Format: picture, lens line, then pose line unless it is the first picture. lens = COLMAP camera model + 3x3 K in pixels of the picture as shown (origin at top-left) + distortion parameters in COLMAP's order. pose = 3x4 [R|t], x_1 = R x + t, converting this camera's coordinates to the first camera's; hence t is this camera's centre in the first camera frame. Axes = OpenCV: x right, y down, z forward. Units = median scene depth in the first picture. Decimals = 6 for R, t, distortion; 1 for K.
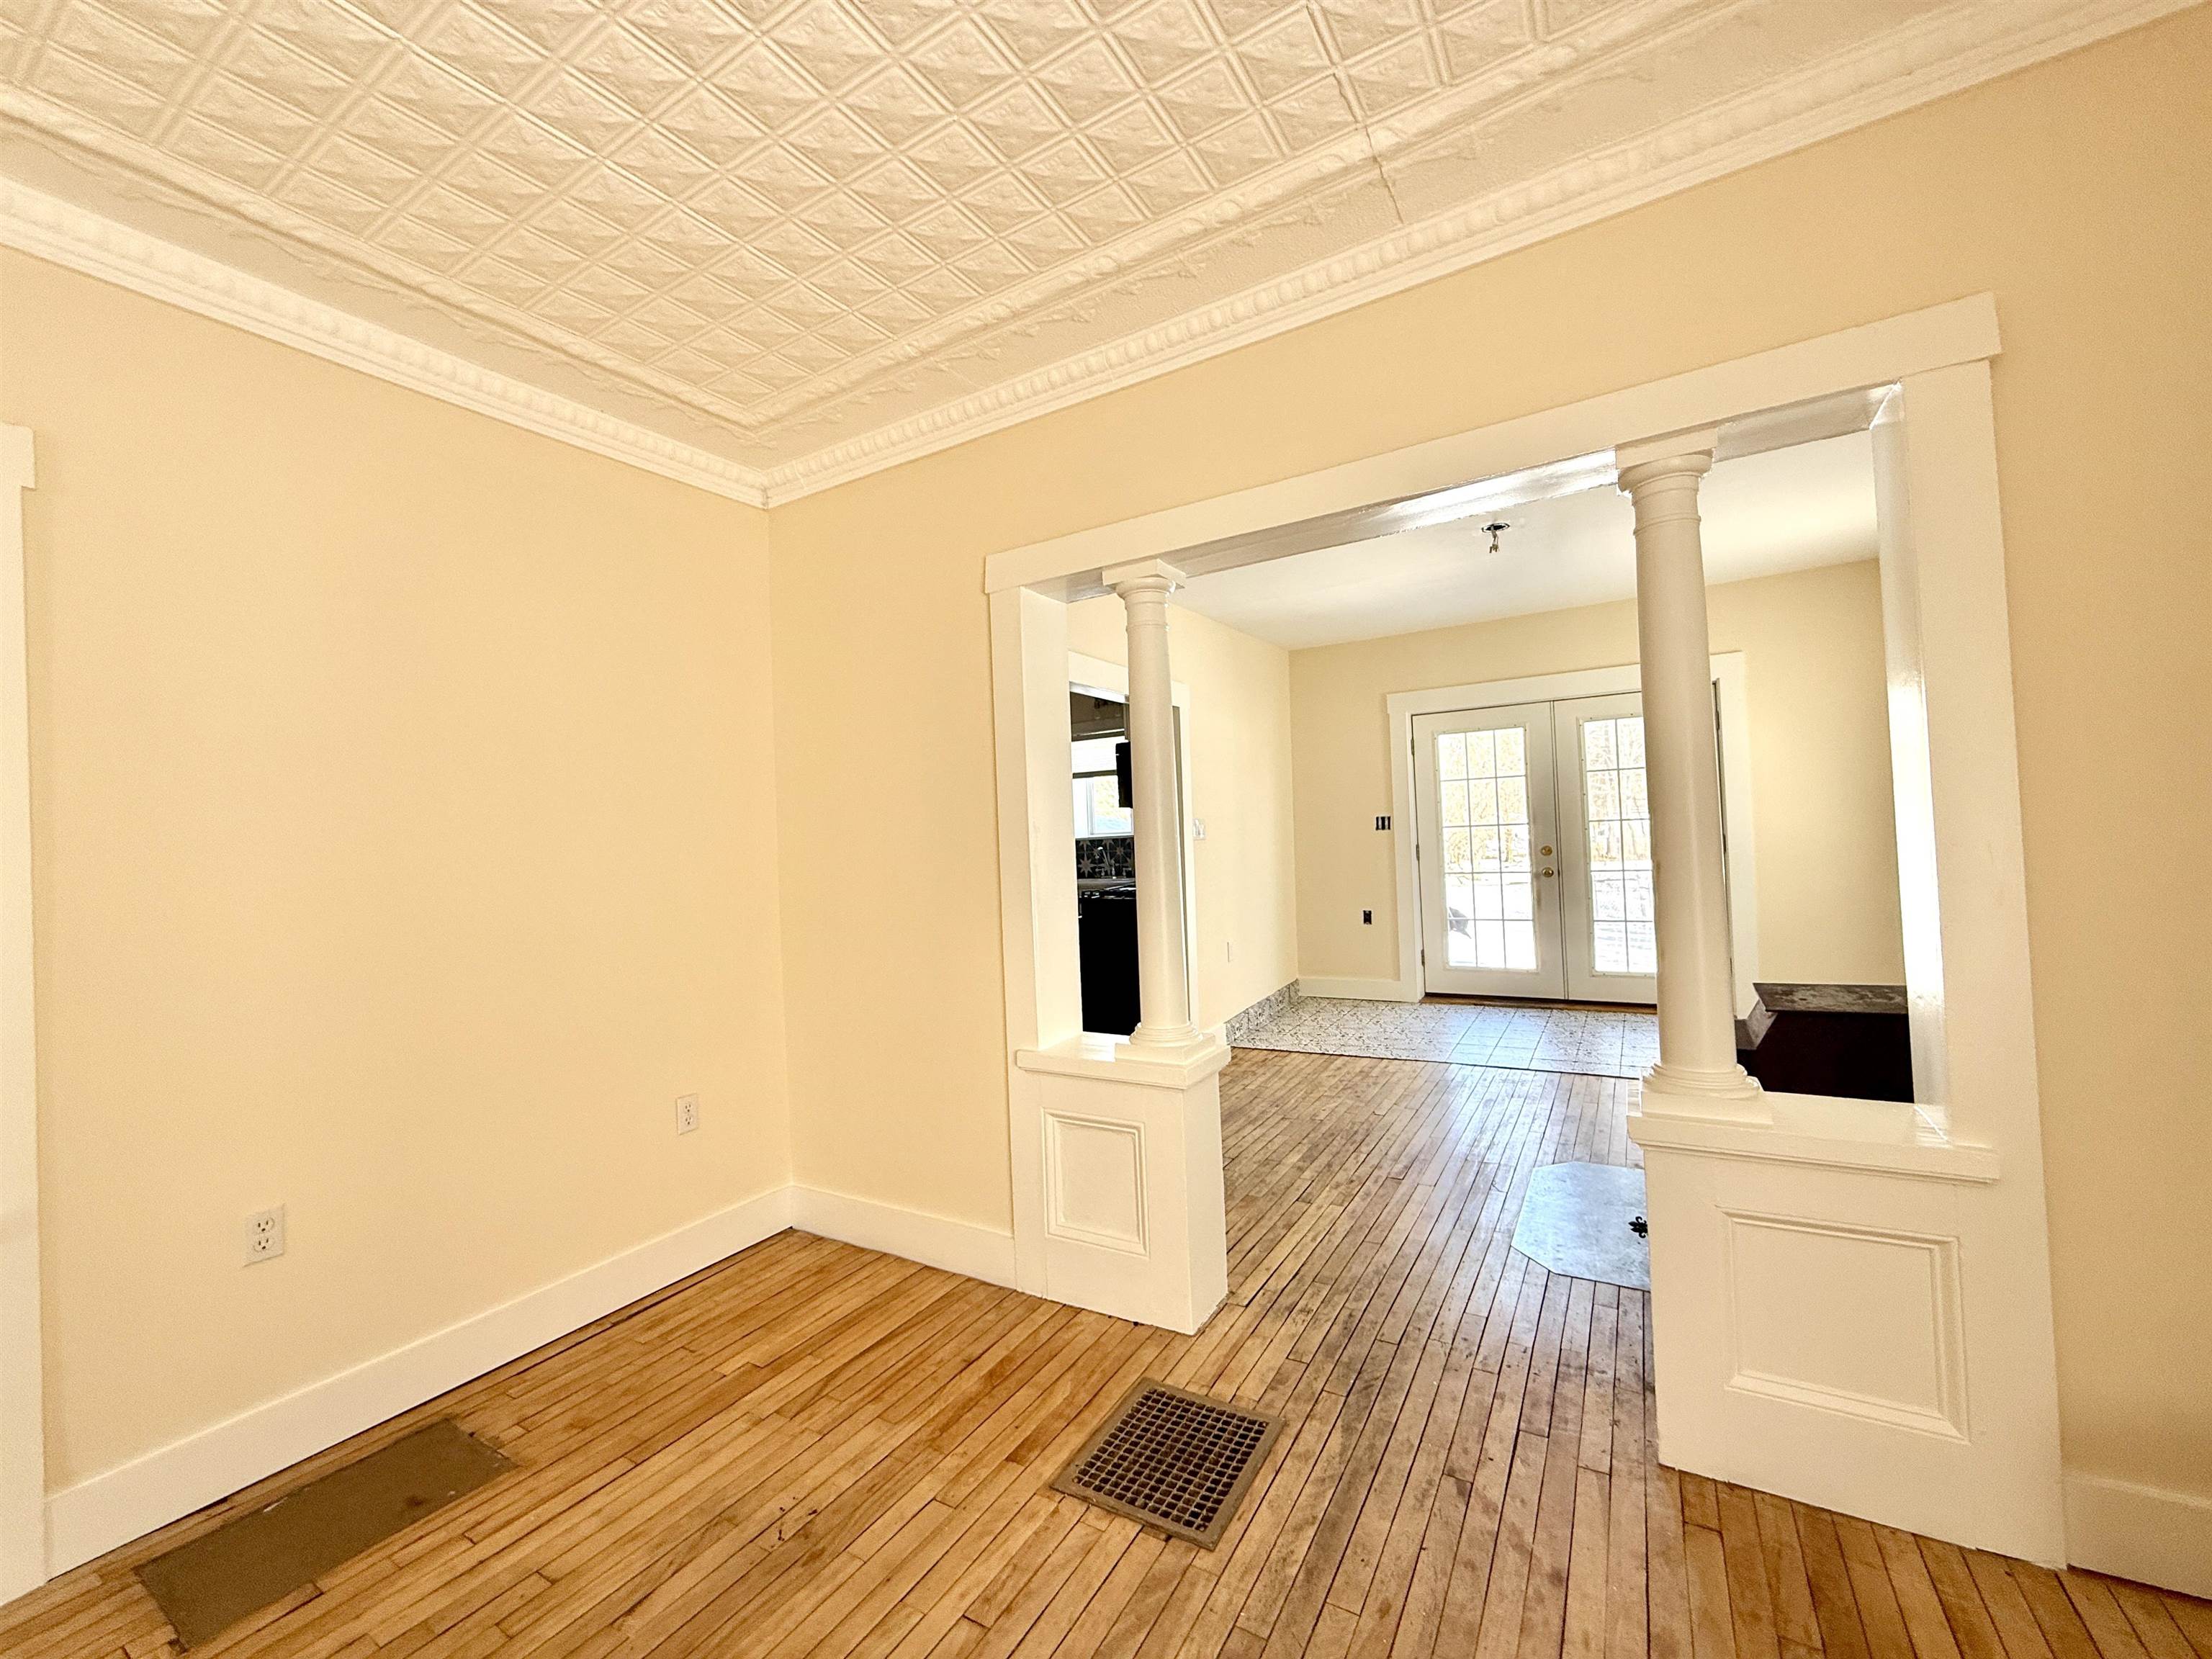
lens RADIAL K [[885.0, 0, 1106.0], [0, 885.0, 829.5], [0, 0, 1]] dist [-0.000710, 0.000146]
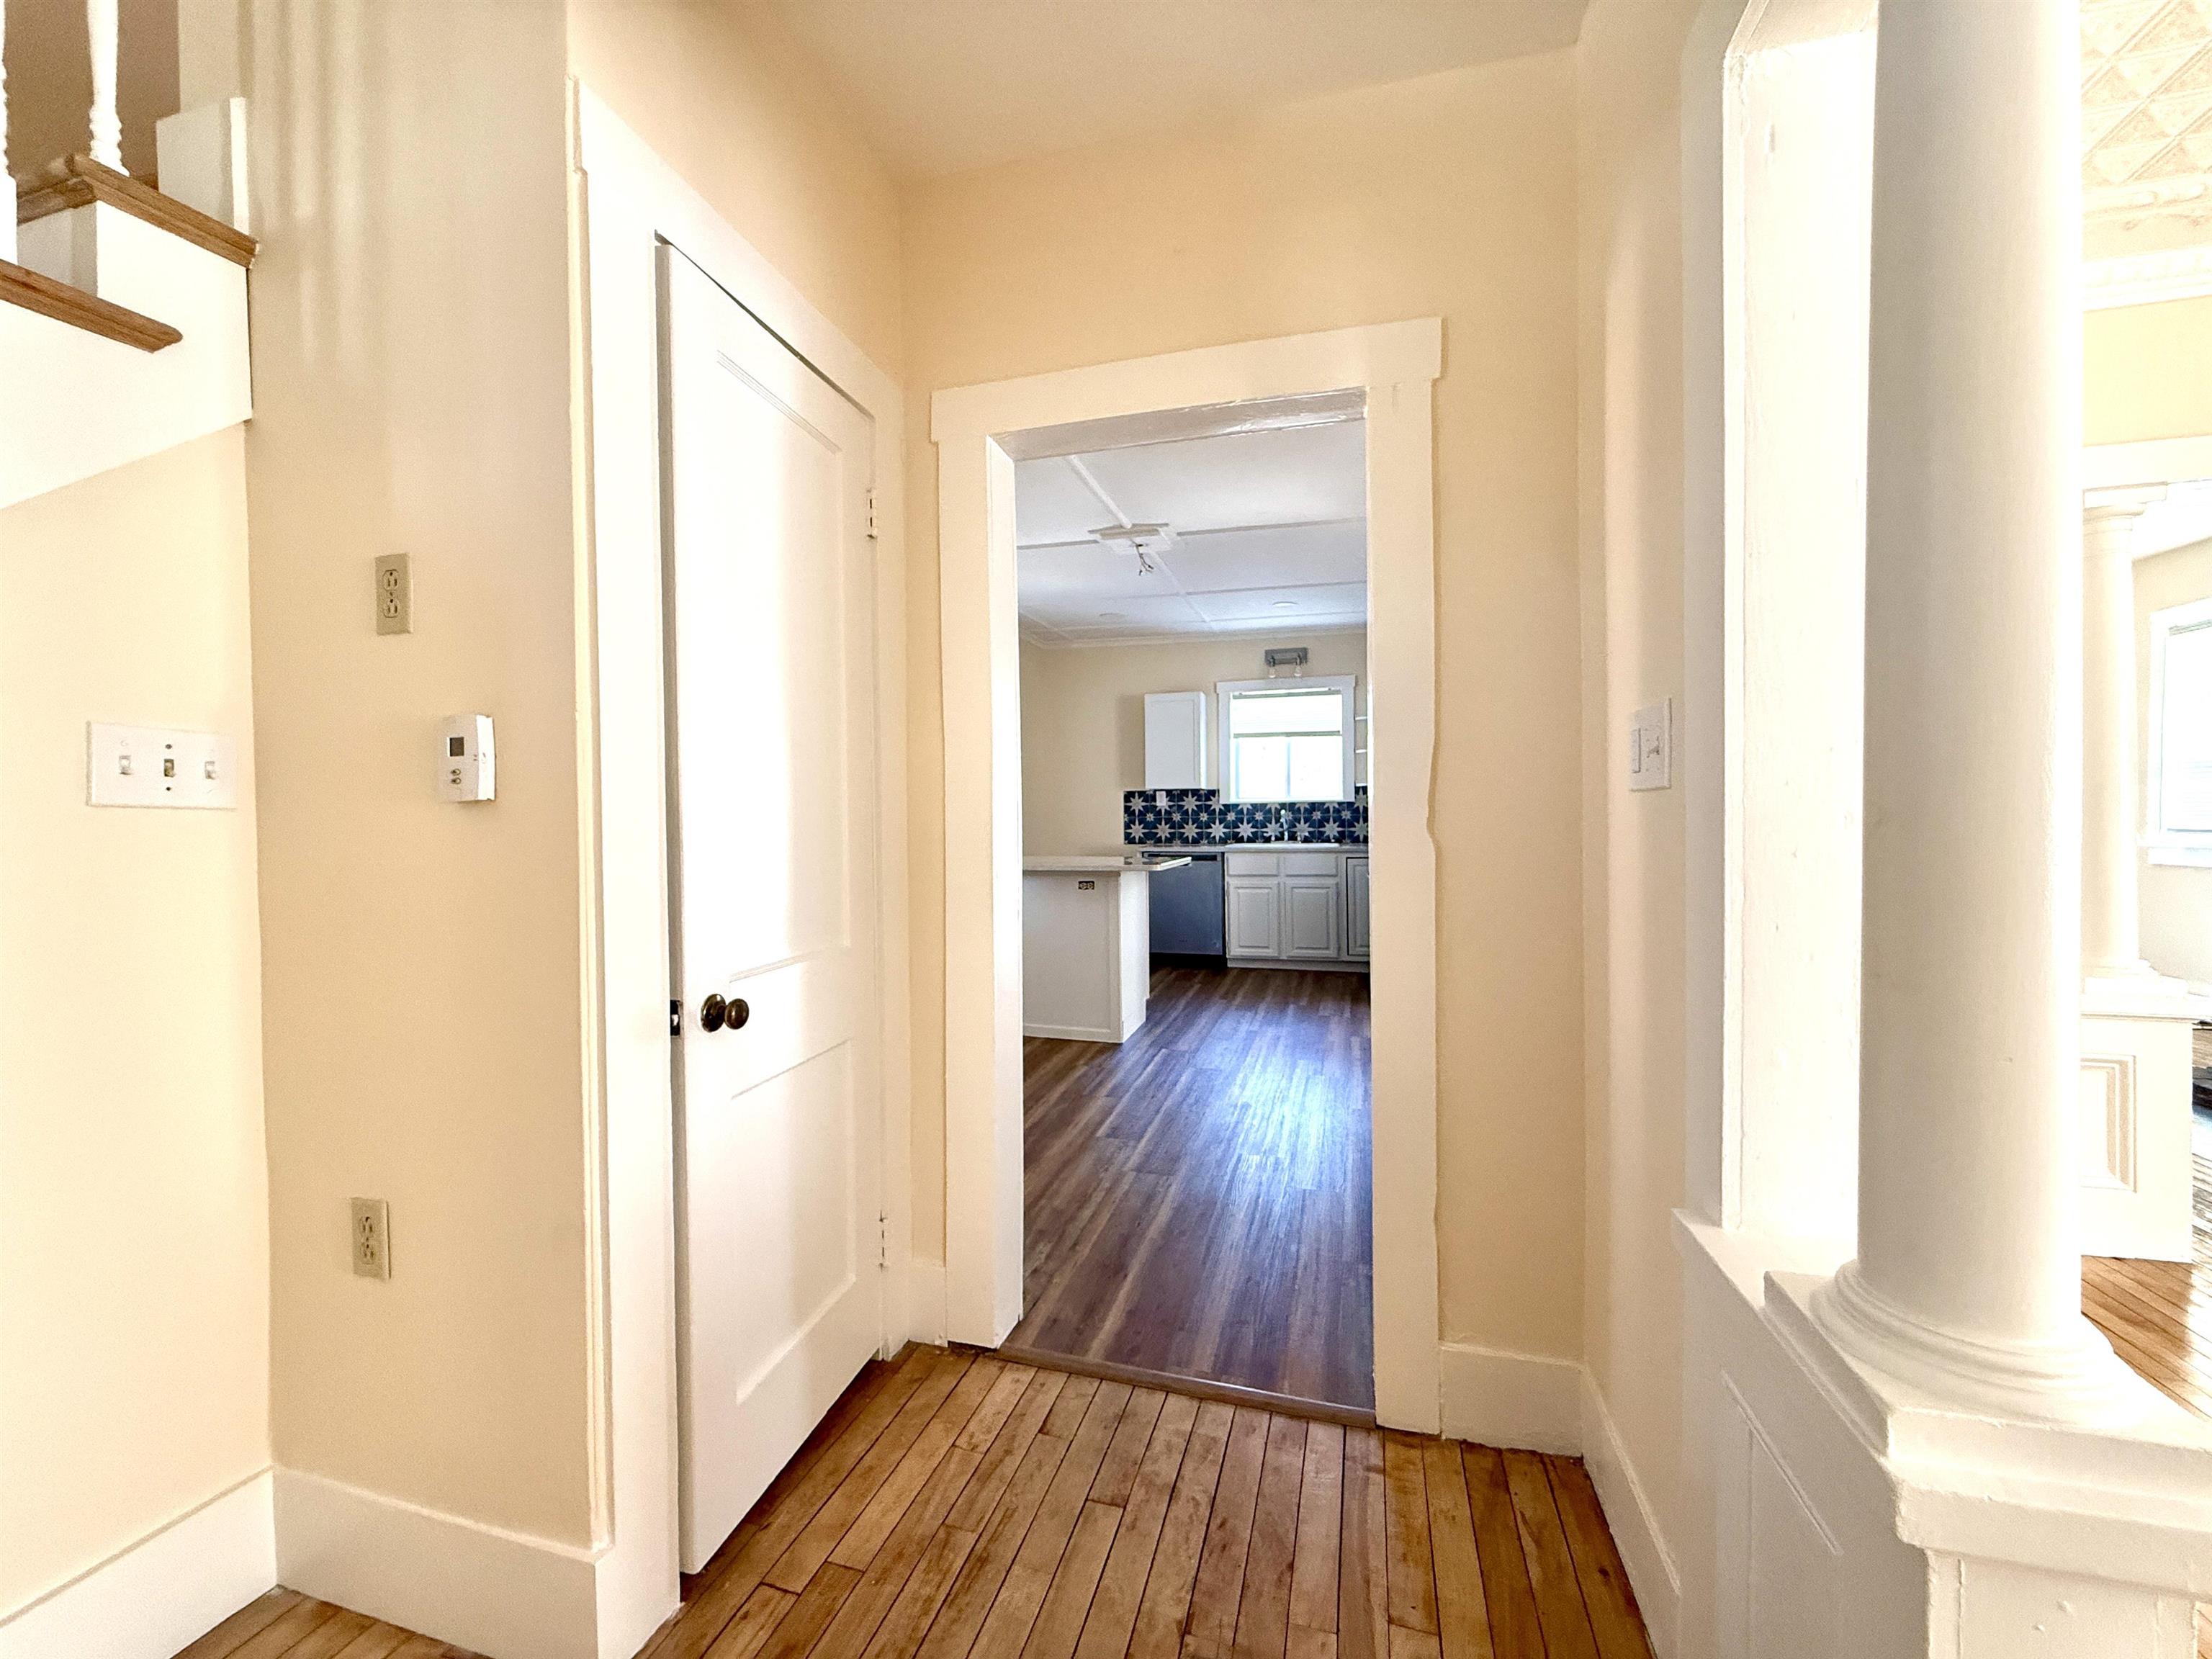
lens RADIAL K [[885.0, 0, 1106.0], [0, 885.0, 829.5], [0, 0, 1]] dist [-0.000710, 0.000146]
pose [[0.963370, 0.031239, 0.266351, -0.784392], [-0.035468, 0.999309, 0.011081, 0.064670], [-0.265821, -0.020122, 0.963812, 0.211576]]
